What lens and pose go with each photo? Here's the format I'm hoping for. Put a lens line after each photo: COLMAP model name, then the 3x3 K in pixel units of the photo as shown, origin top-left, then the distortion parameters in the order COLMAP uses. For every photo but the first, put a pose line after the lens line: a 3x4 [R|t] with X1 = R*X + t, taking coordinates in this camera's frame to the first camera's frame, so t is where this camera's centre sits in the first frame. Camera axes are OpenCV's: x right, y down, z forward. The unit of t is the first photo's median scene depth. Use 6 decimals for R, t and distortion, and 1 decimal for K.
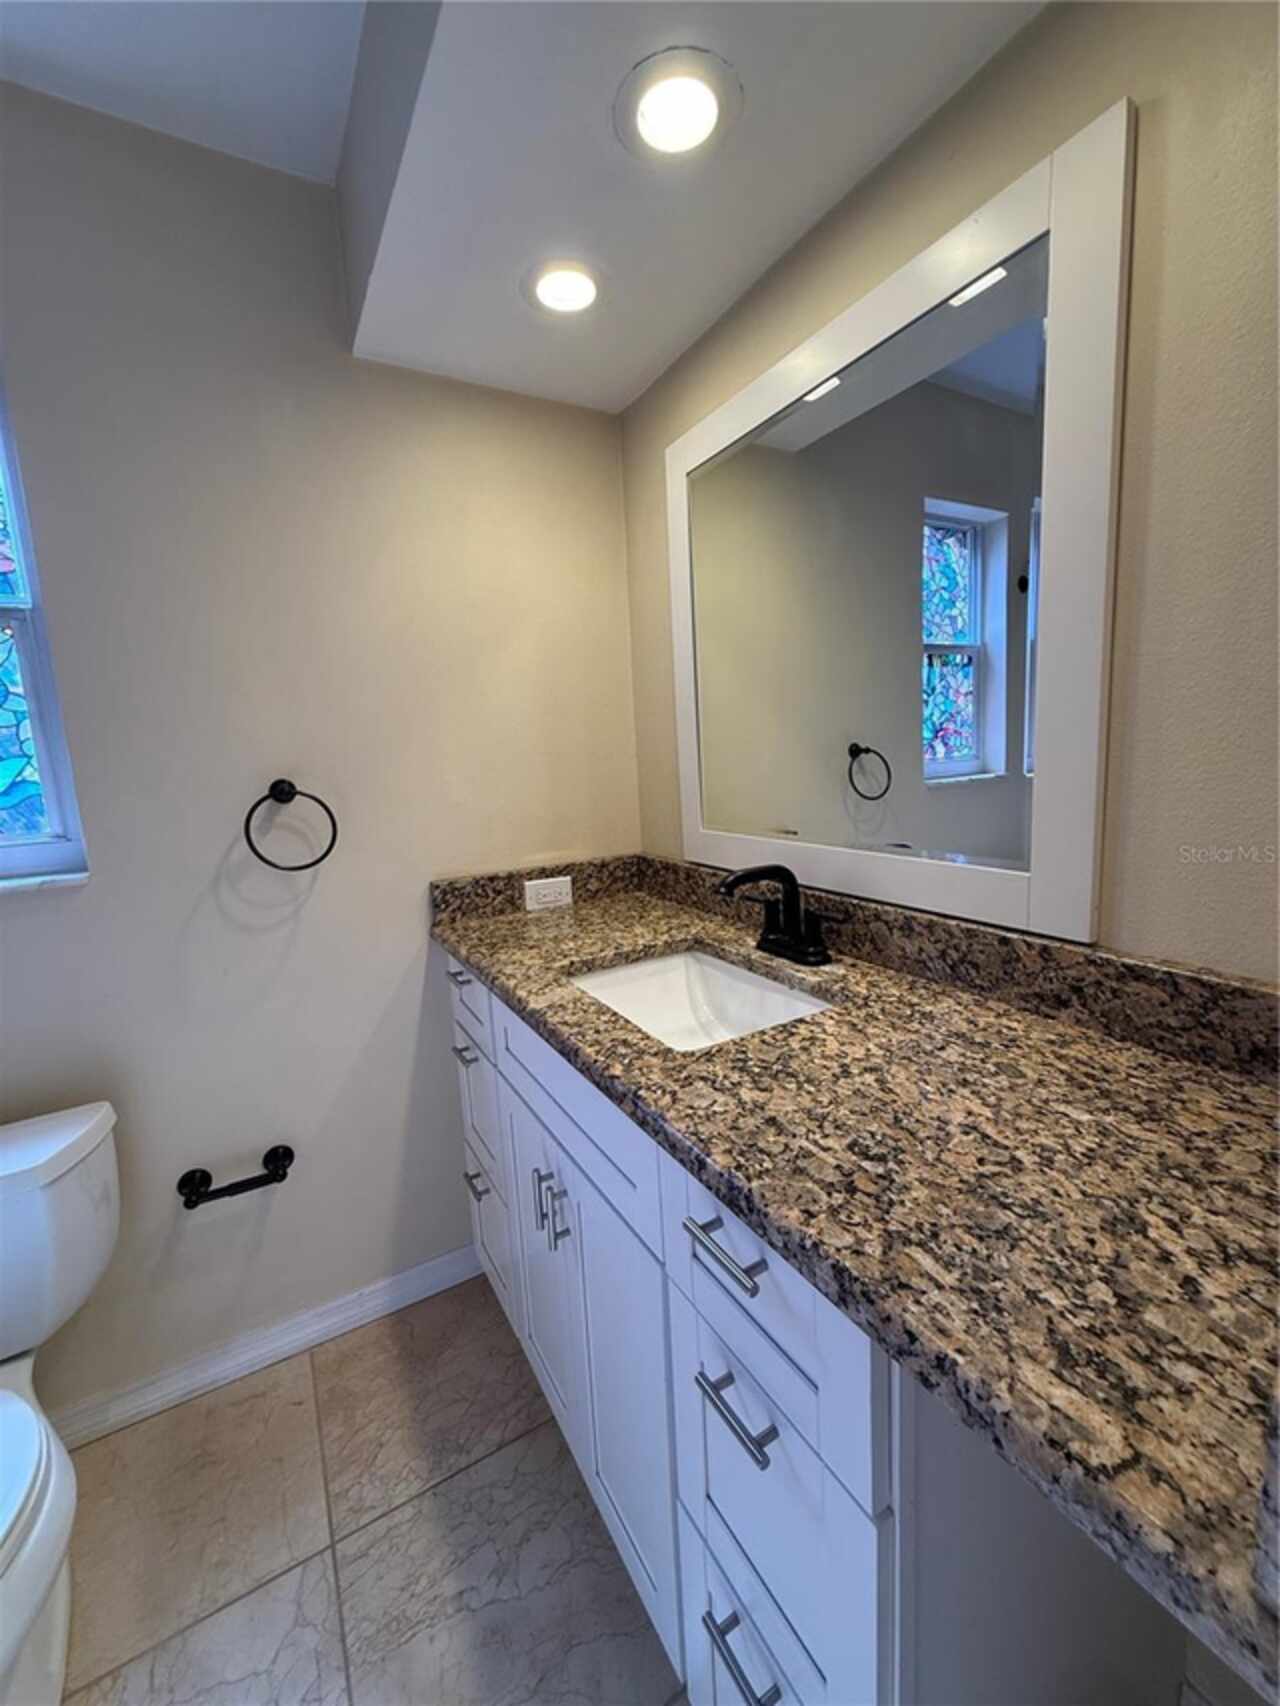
lens RADIAL K [[684.8, 0, 639.6], [0, 684.8, 848.5], [0, 0, 1]] dist [-0.001910, 0.000873]
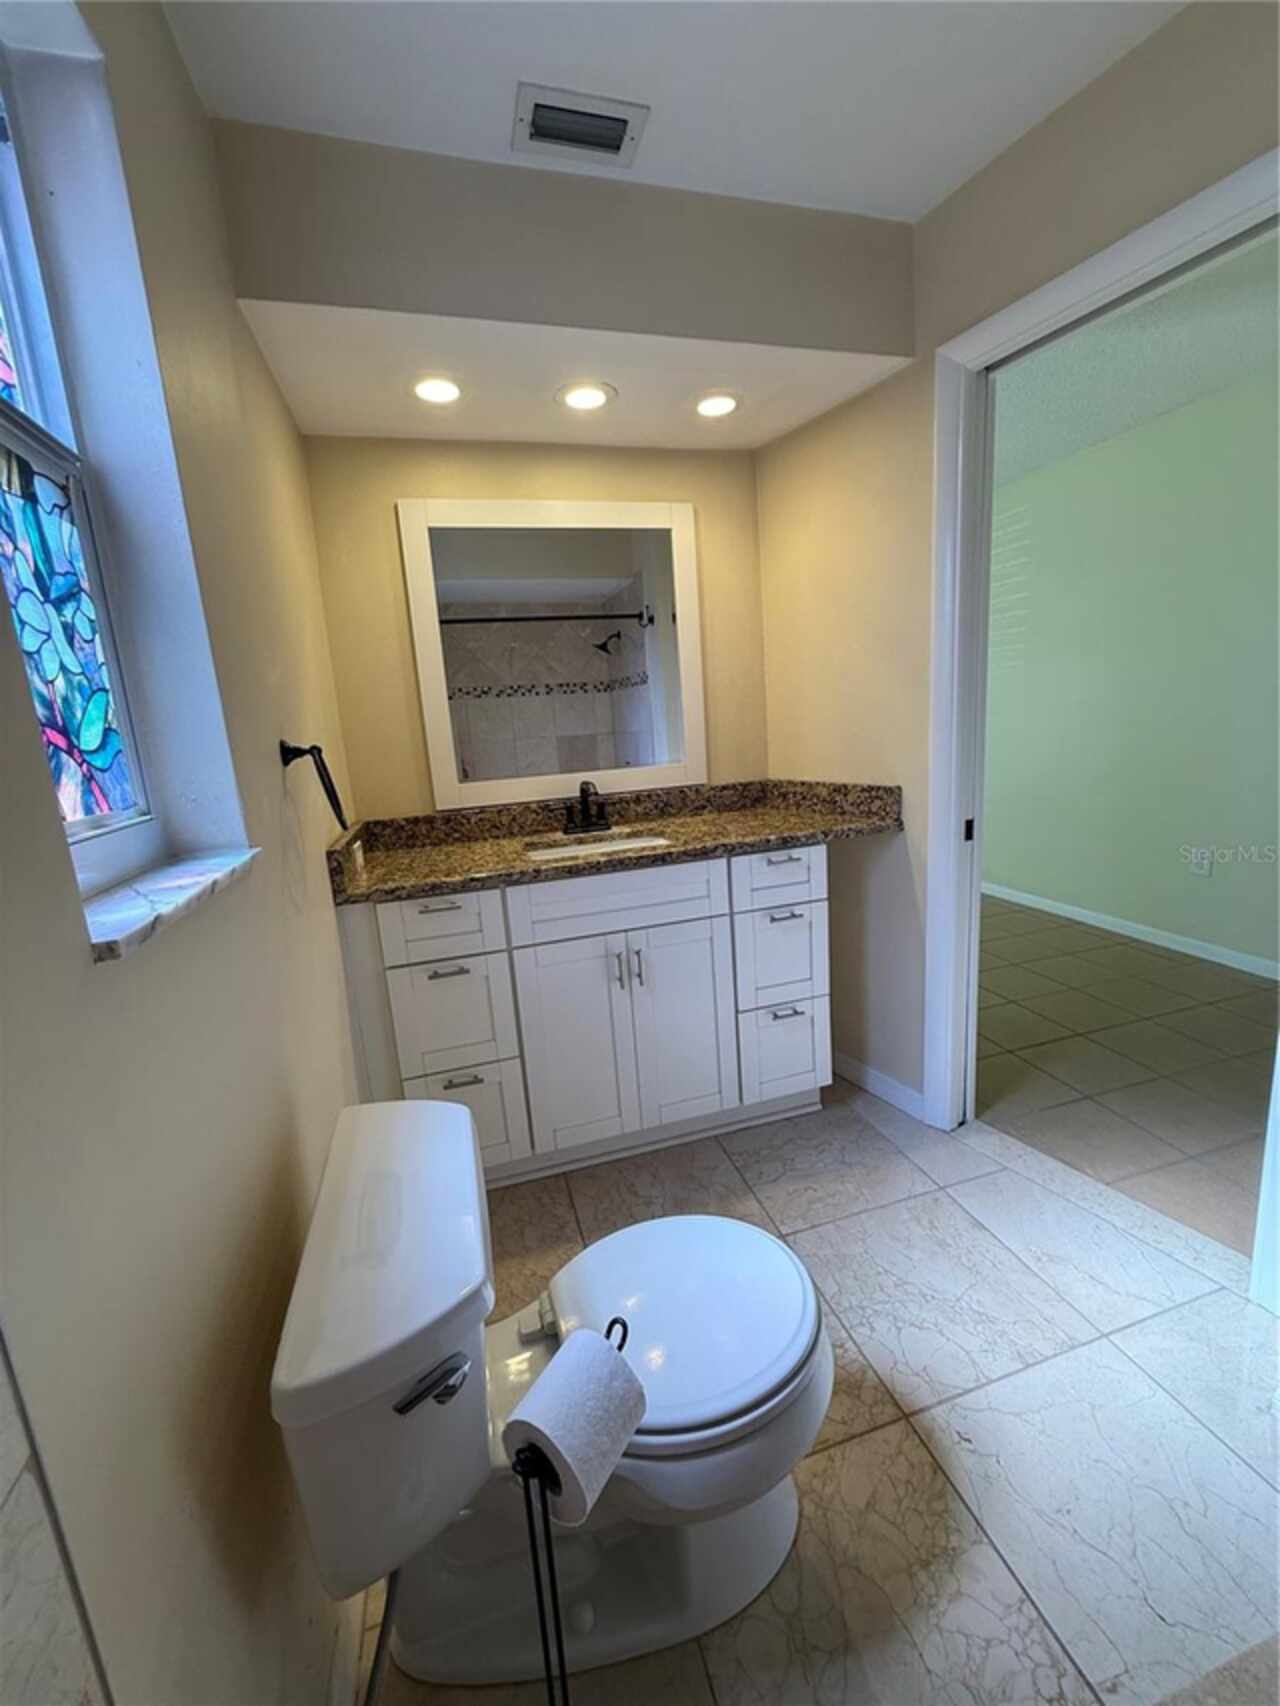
lens RADIAL K [[684.8, 0, 643.7], [0, 684.8, 853.5], [0, 0, 1]] dist [-0.001910, 0.000873]
pose [[0.227909, -0.150281, 0.962015, -1.816526], [0.196286, 0.974824, 0.105781, 0.057122], [-0.953692, 0.164722, 0.251670, 0.484307]]
